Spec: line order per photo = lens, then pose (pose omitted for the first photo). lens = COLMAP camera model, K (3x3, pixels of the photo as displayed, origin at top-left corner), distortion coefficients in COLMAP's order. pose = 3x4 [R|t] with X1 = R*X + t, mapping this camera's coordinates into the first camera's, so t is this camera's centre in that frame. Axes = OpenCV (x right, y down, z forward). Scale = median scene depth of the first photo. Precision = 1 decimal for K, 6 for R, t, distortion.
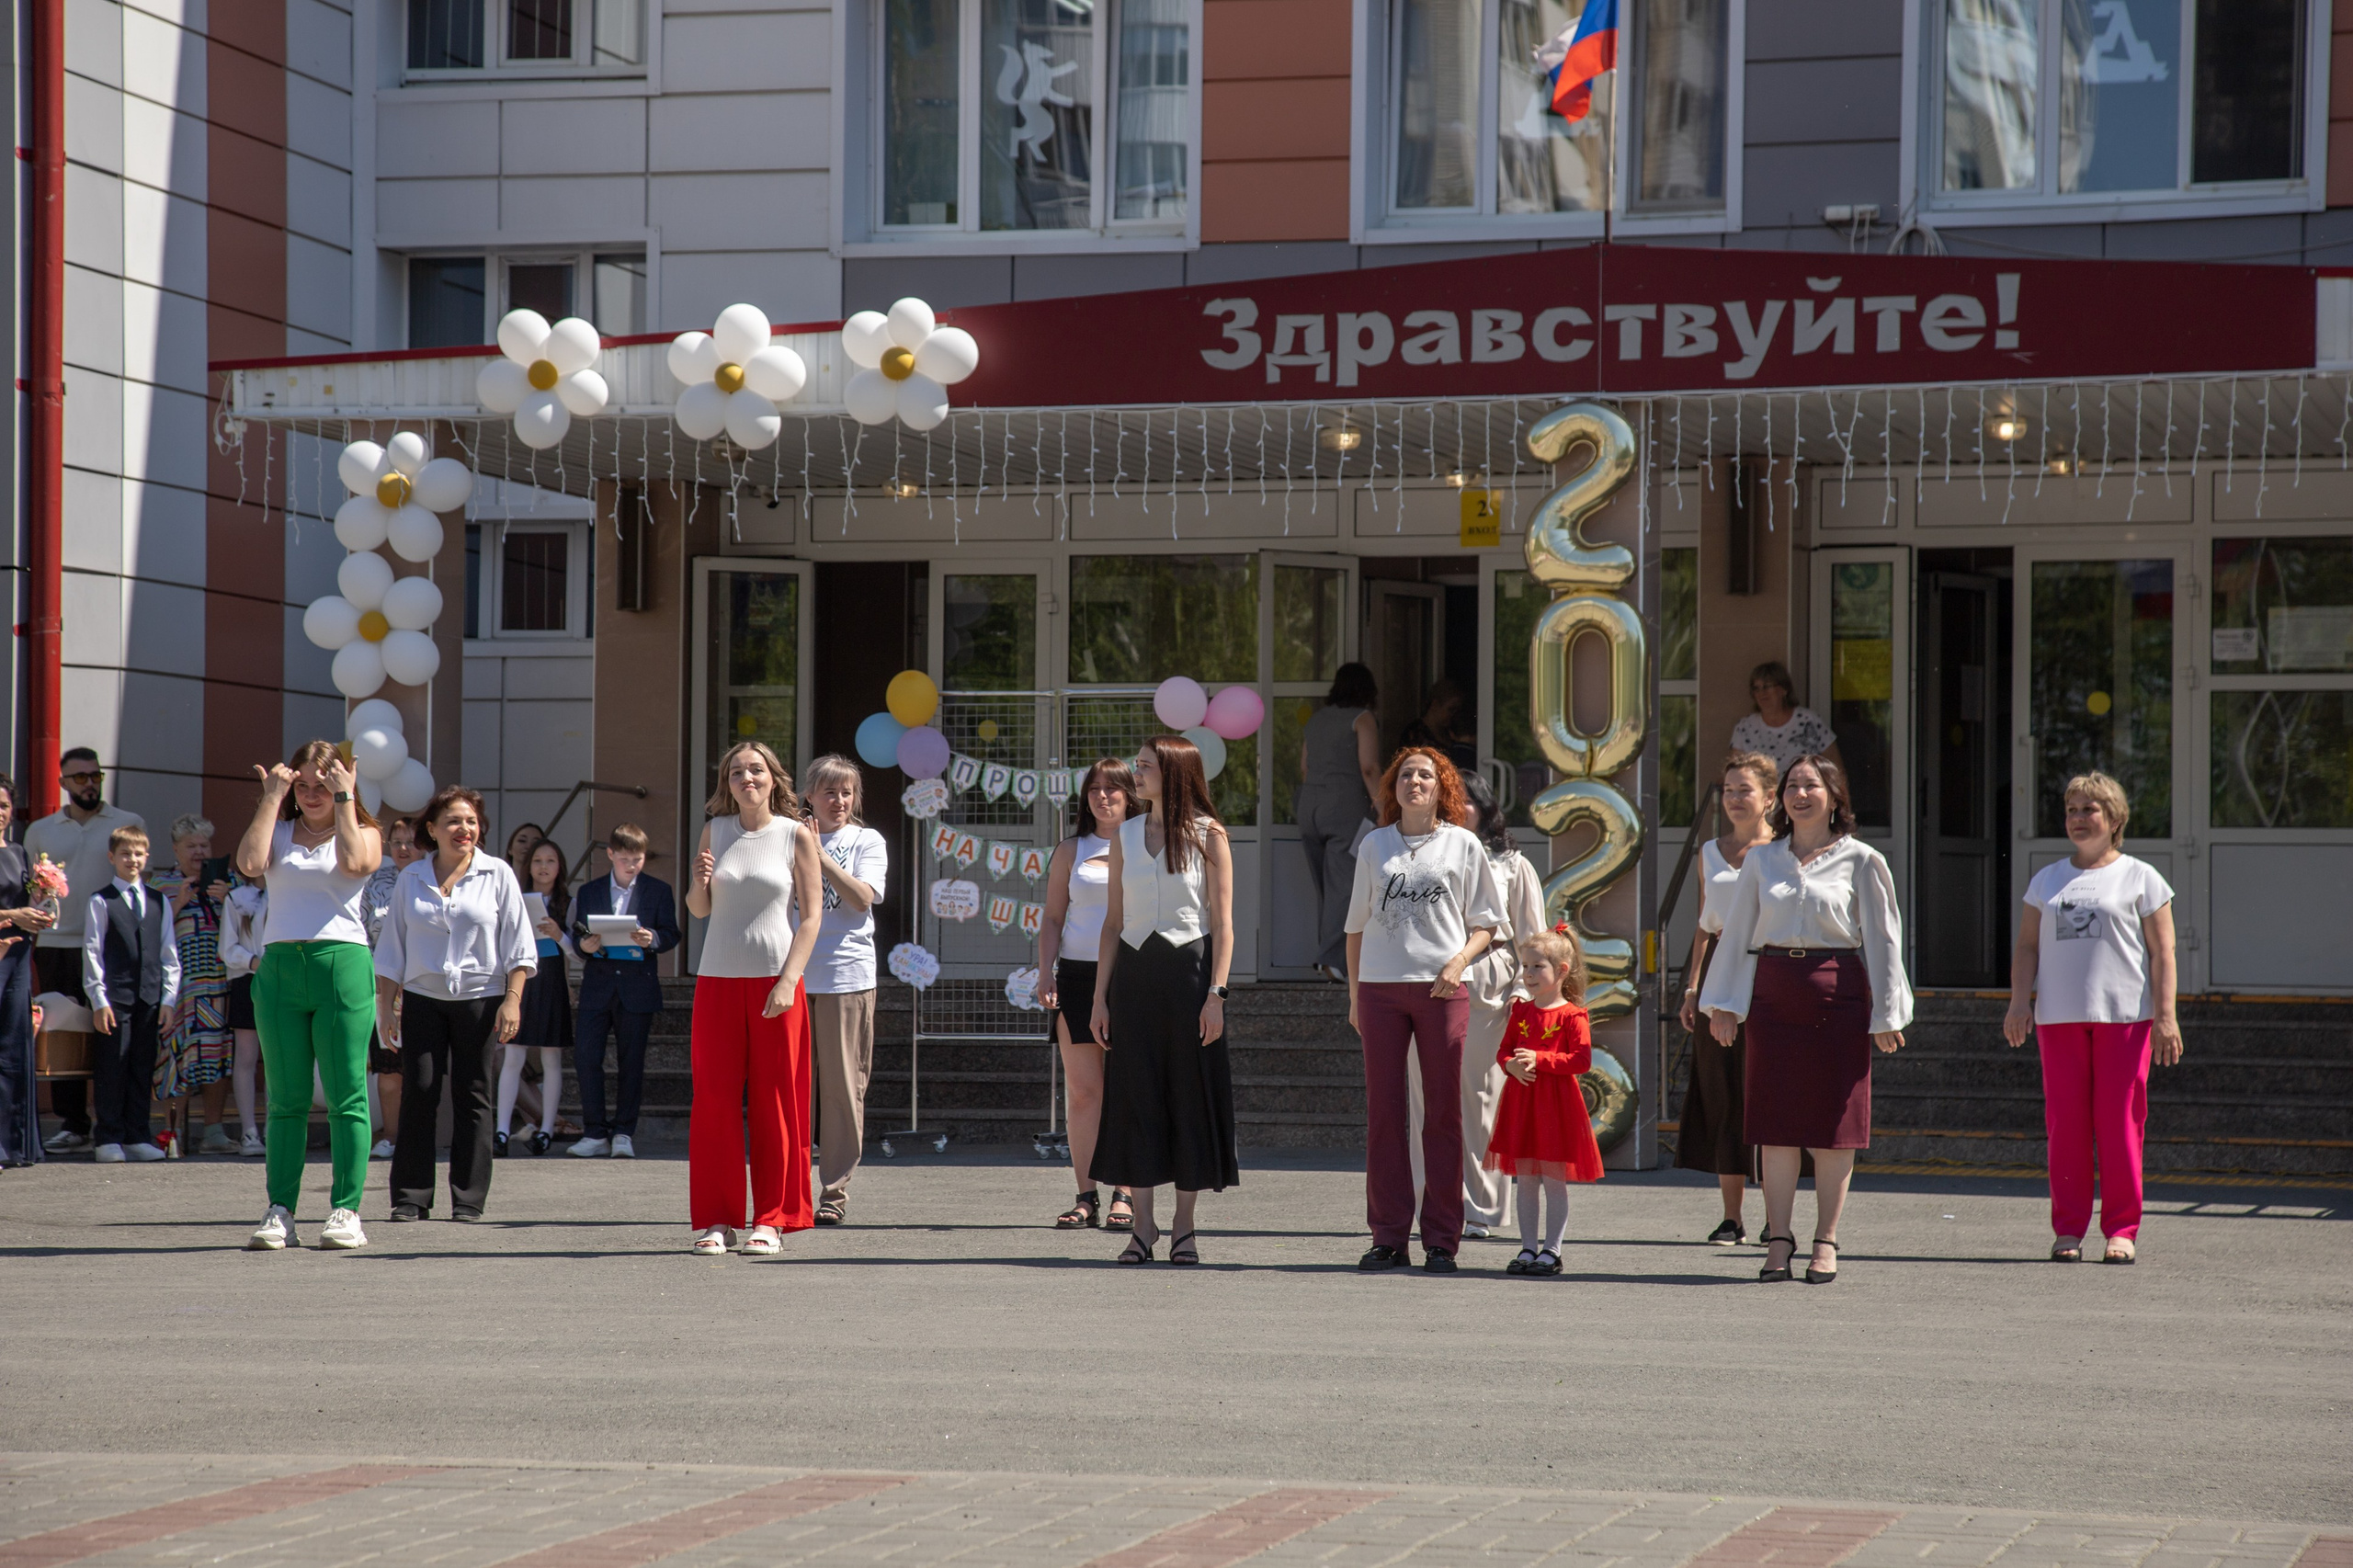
lens RADIAL K [[5657.3, 0, 1173.8], [0, 5657.3, 758.9], [0, 0, 1]] dist [0.503926, 0.324973]
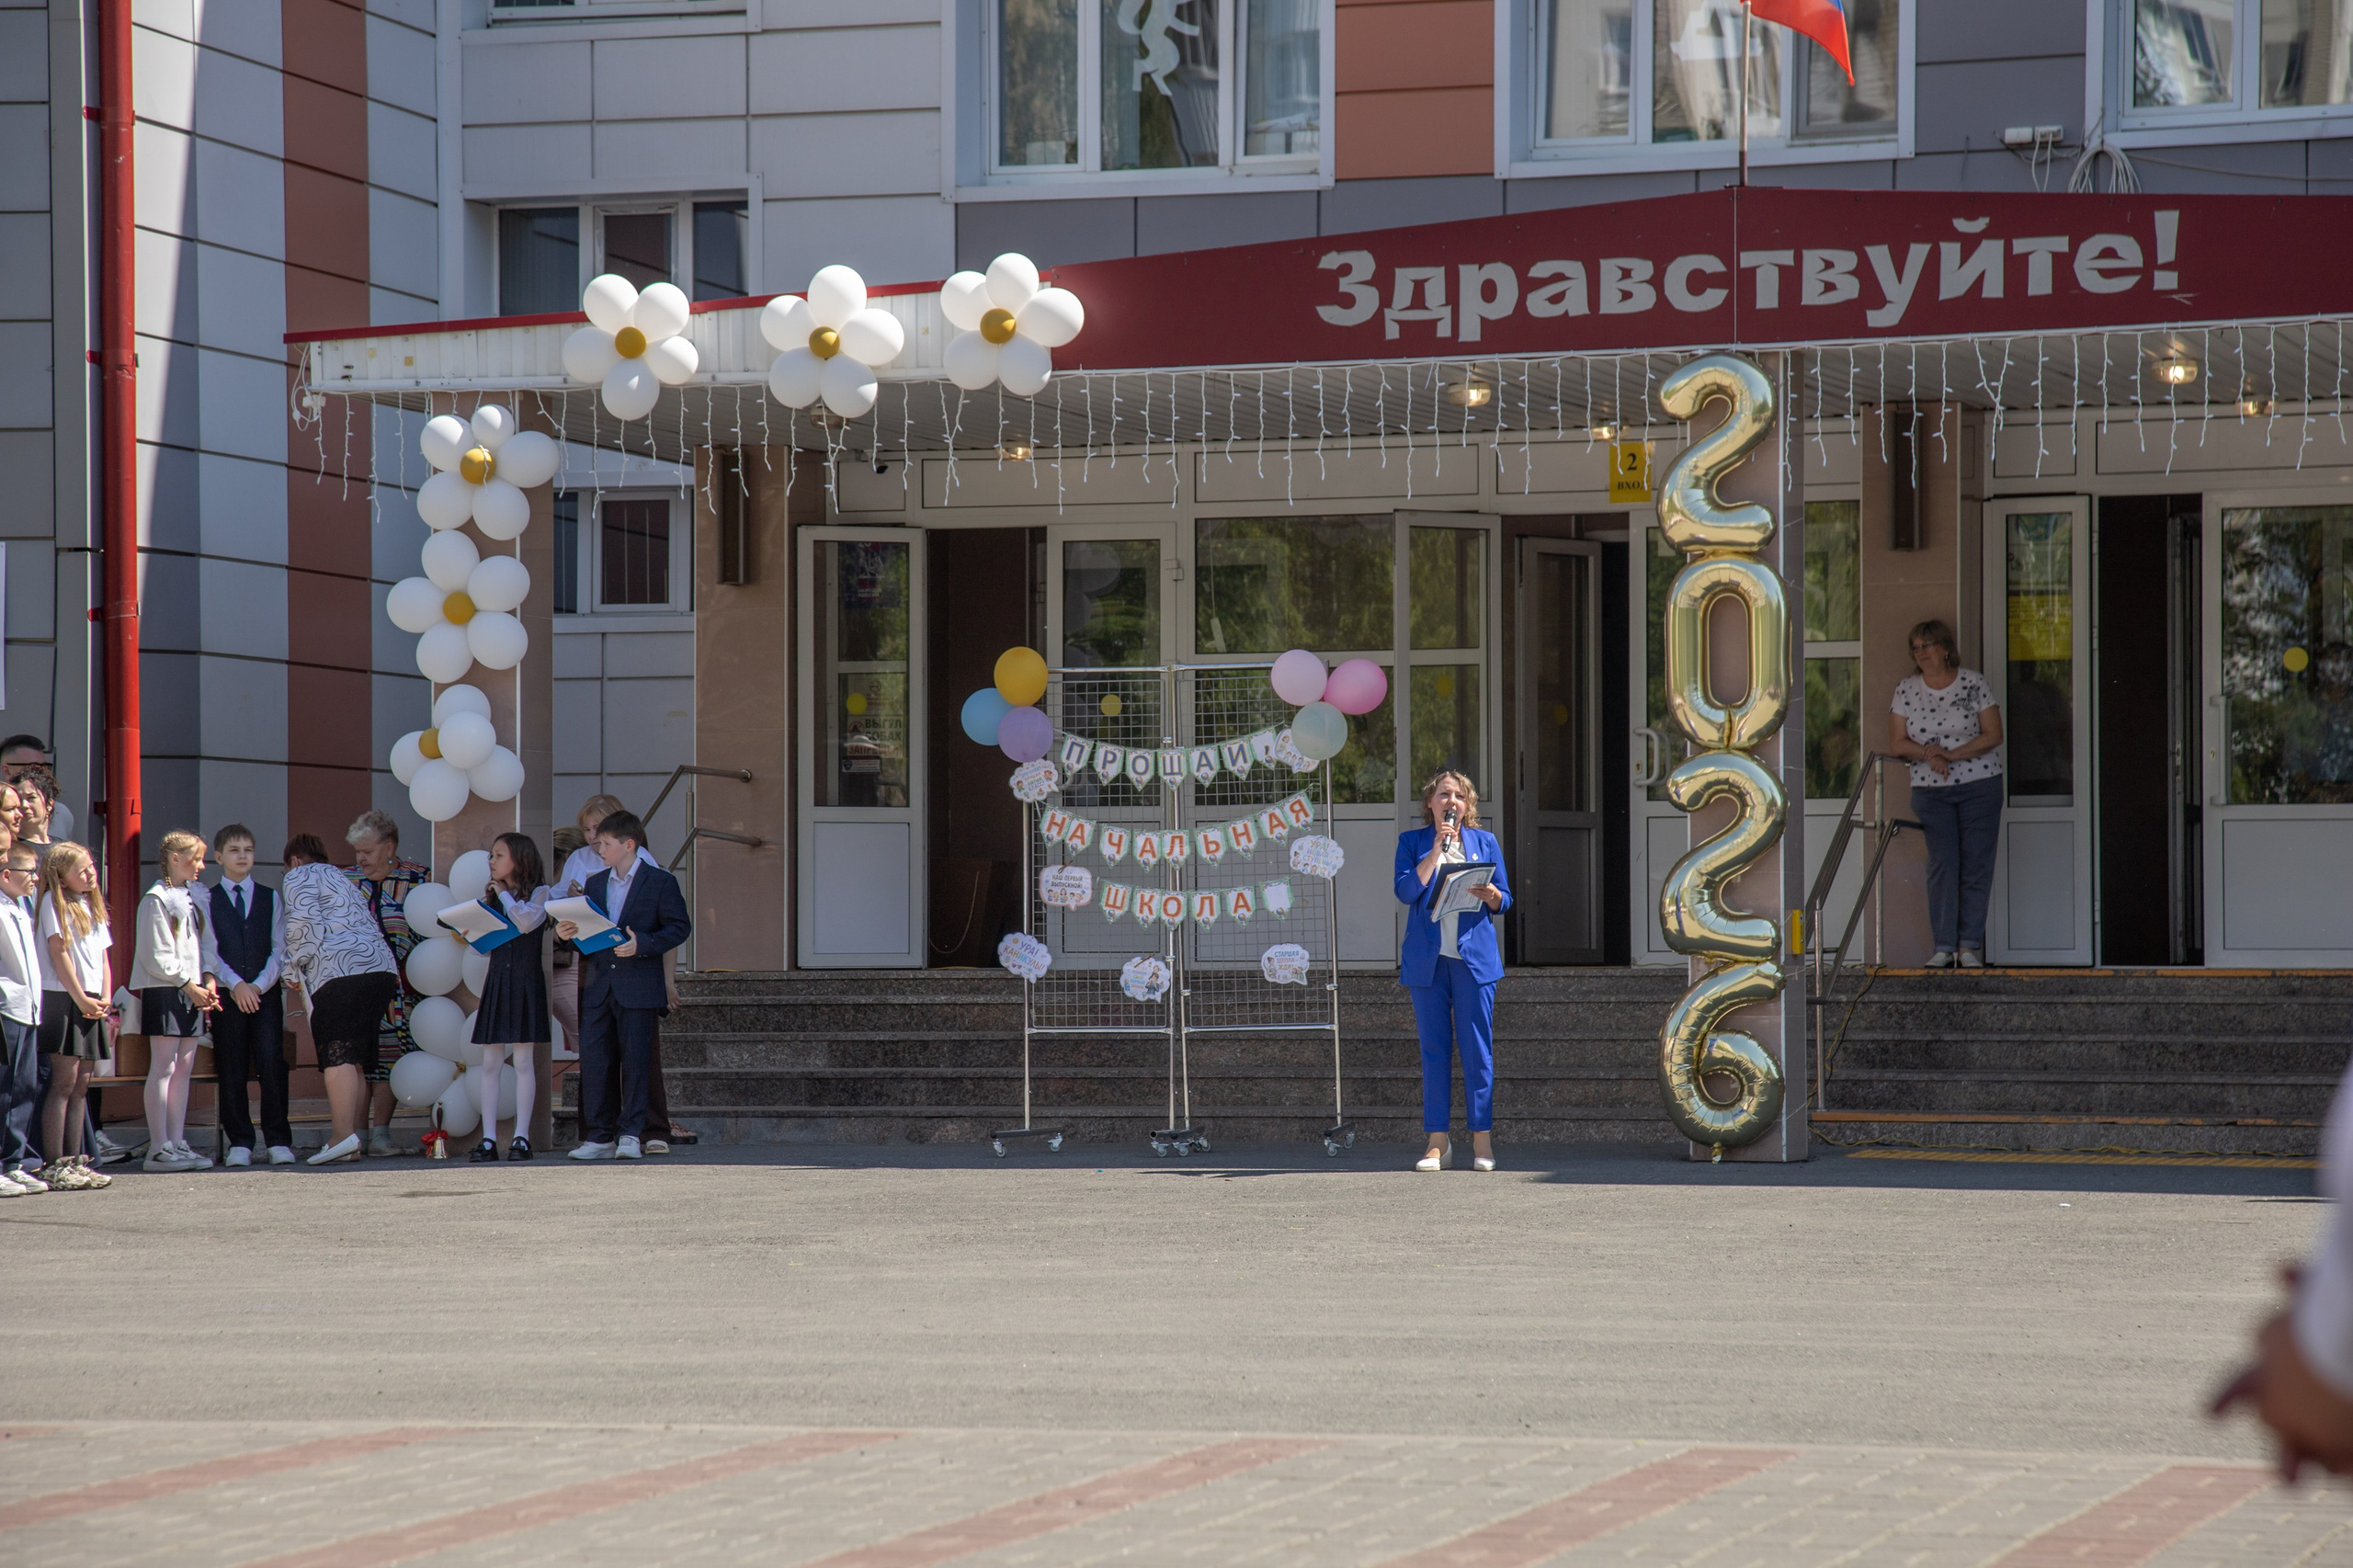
lens RADIAL K [[6439.7, 0, 1170.9], [0, 6439.7, 764.5], [0, 0, 1]] dist [0.671592, -0.189376]
pose [[0.999242, -0.013929, -0.036355, 0.018665], [0.014209, 0.999871, 0.007441, -0.003541], [0.036246, -0.007952, 0.999311, -0.084123]]
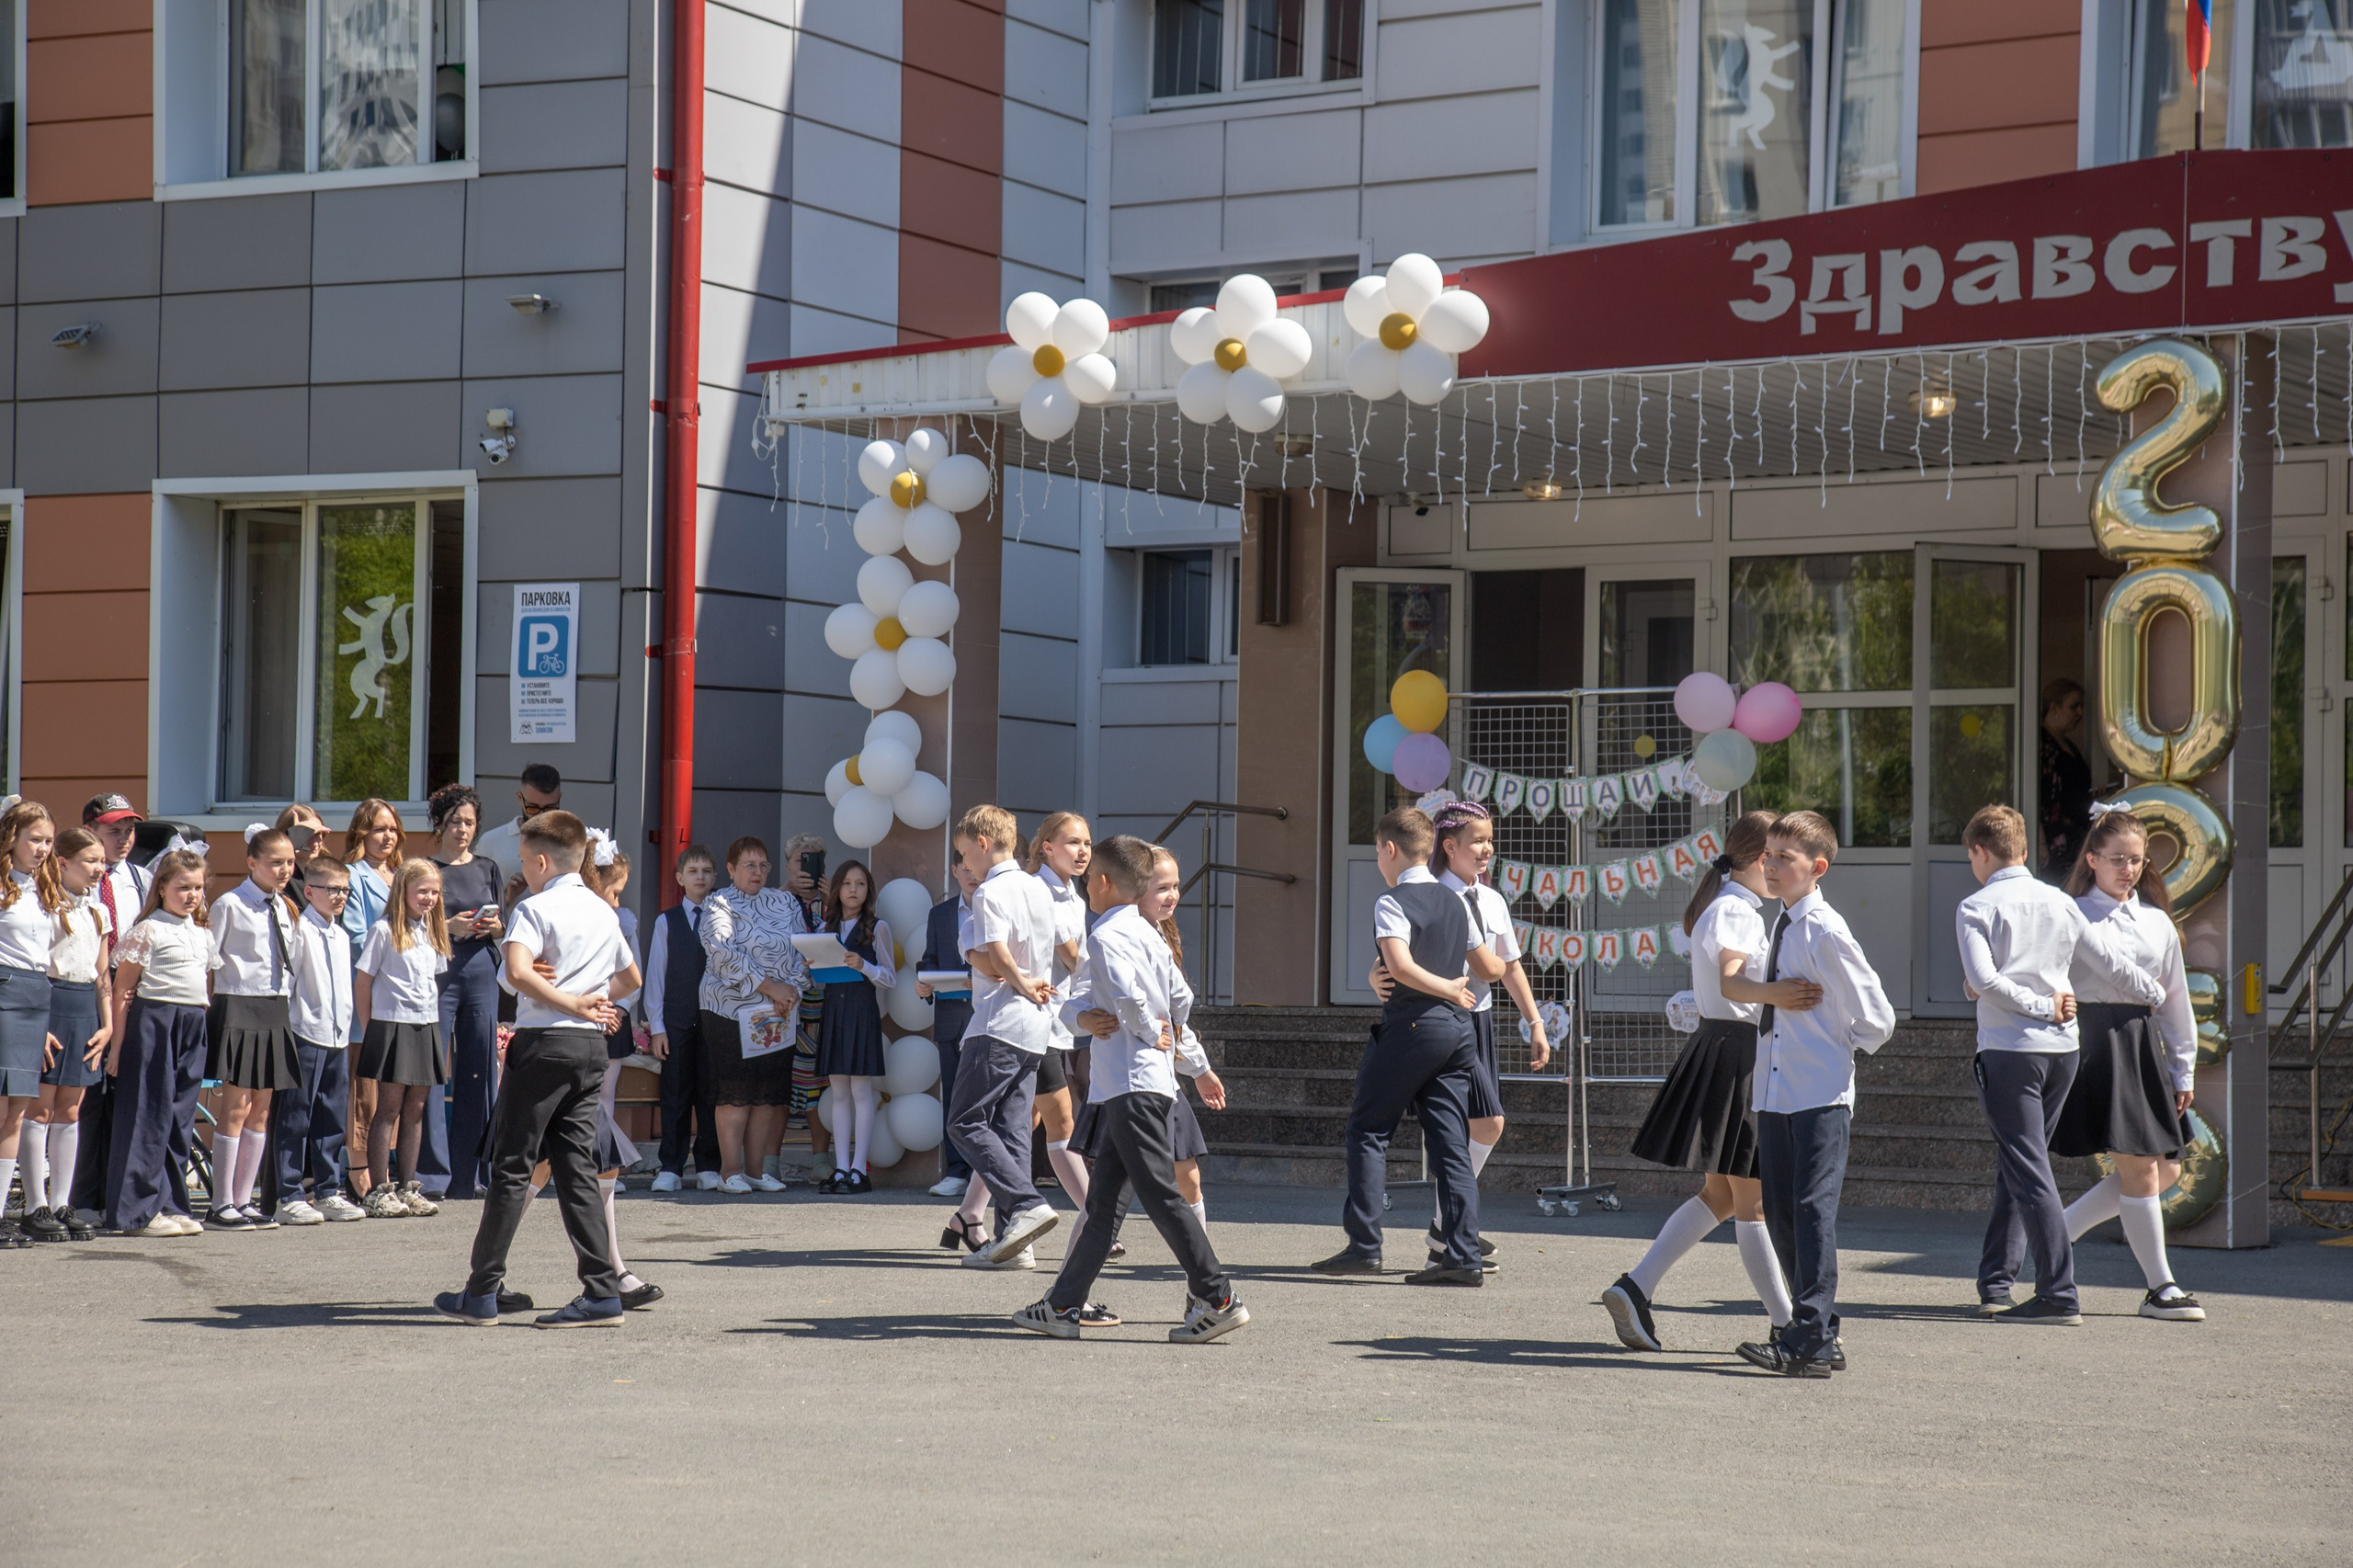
lens RADIAL K [[4699.1, 0, 1176.5], [0, 4699.1, 784.0], [0, 0, 1]] dist [0.353705, 0.092672]
pose [[0.964693, -0.005992, -0.263308, 0.114464], [0.003940, 0.999958, -0.008320, 0.008634], [0.263347, 0.006989, 0.964676, 0.266724]]
